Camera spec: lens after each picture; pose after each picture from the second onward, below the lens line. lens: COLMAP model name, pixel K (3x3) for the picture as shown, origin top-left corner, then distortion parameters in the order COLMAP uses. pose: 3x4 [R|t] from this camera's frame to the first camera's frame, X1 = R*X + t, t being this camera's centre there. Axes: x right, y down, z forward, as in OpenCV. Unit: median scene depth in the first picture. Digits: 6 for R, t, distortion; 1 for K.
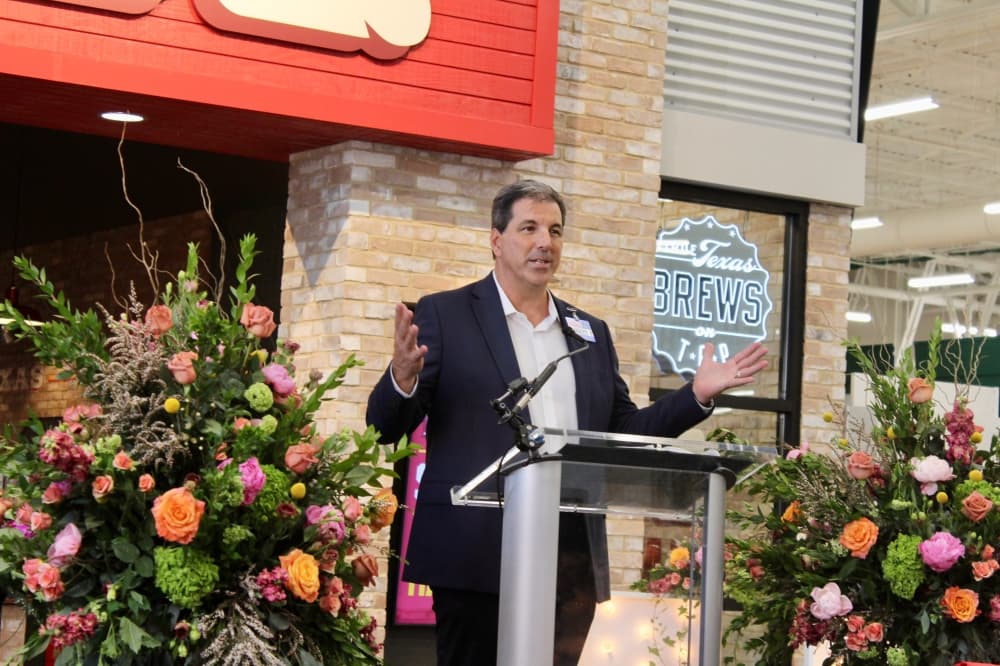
lens RADIAL K [[2386.0, 0, 500.0], [0, 2386.0, 333.0], [0, 0, 1]] dist [0.069967, 0.223017]
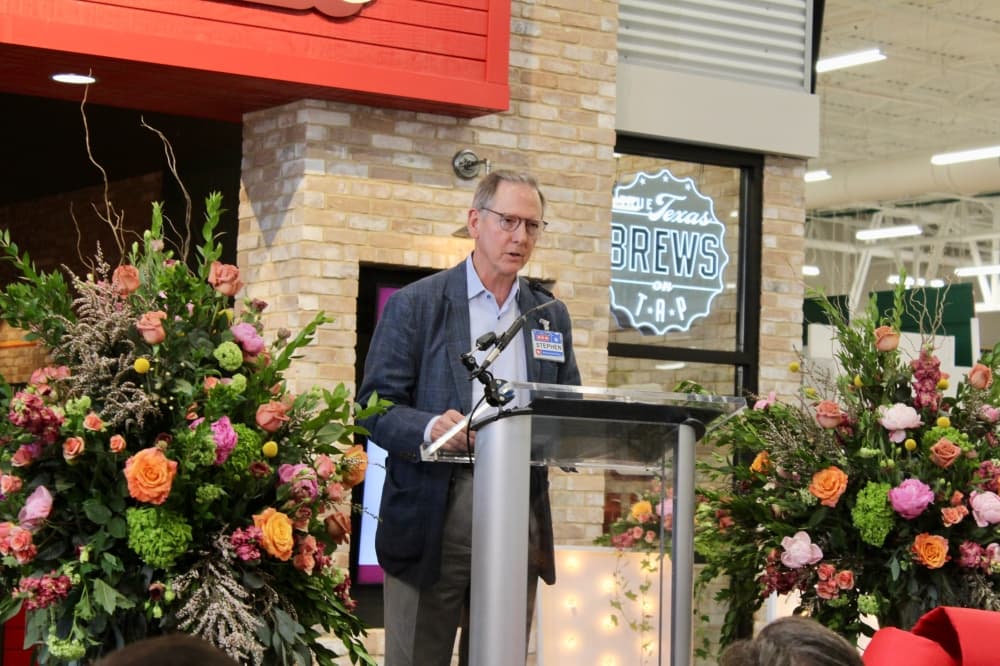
lens RADIAL K [[2386.0, 0, 500.0], [0, 2386.0, 333.0], [0, 0, 1]] dist [0.069967, 0.223017]
pose [[0.999588, -0.017563, 0.022702, -0.008735], [0.017183, 0.999711, 0.016819, 0.002193], [-0.022991, -0.016422, 0.999601, 0.003839]]
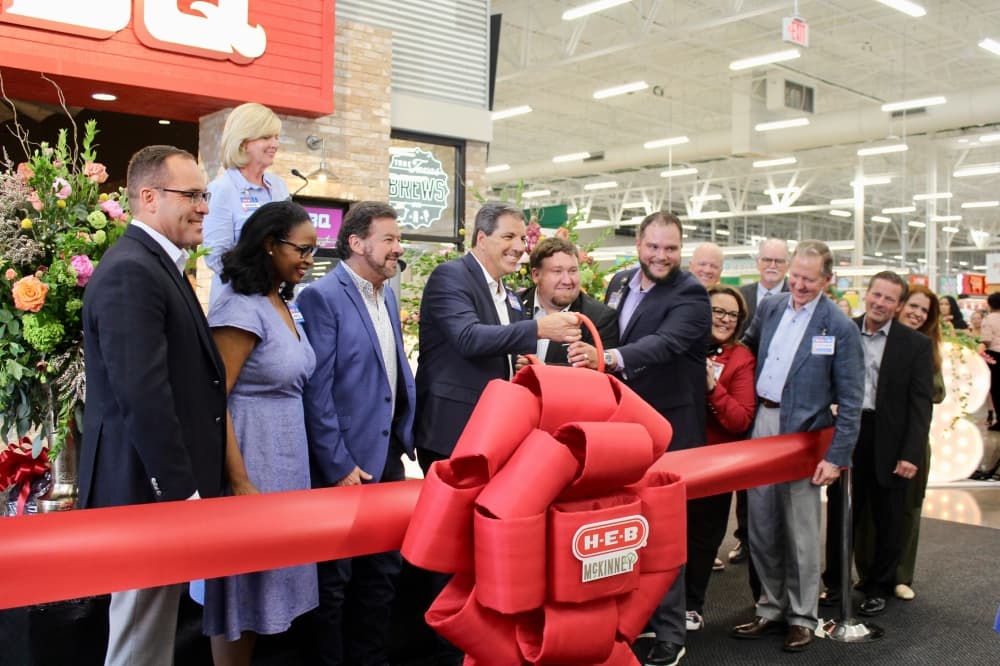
lens RADIAL K [[985.0, 0, 500.0], [0, 985.0, 333.0], [0, 0, 1]] dist [-0.088890, 0.017967]
pose [[0.989616, -0.041530, 0.137609, 0.062785], [0.026662, 0.993773, 0.108183, 0.033374], [-0.141245, -0.103391, 0.984561, 0.268071]]
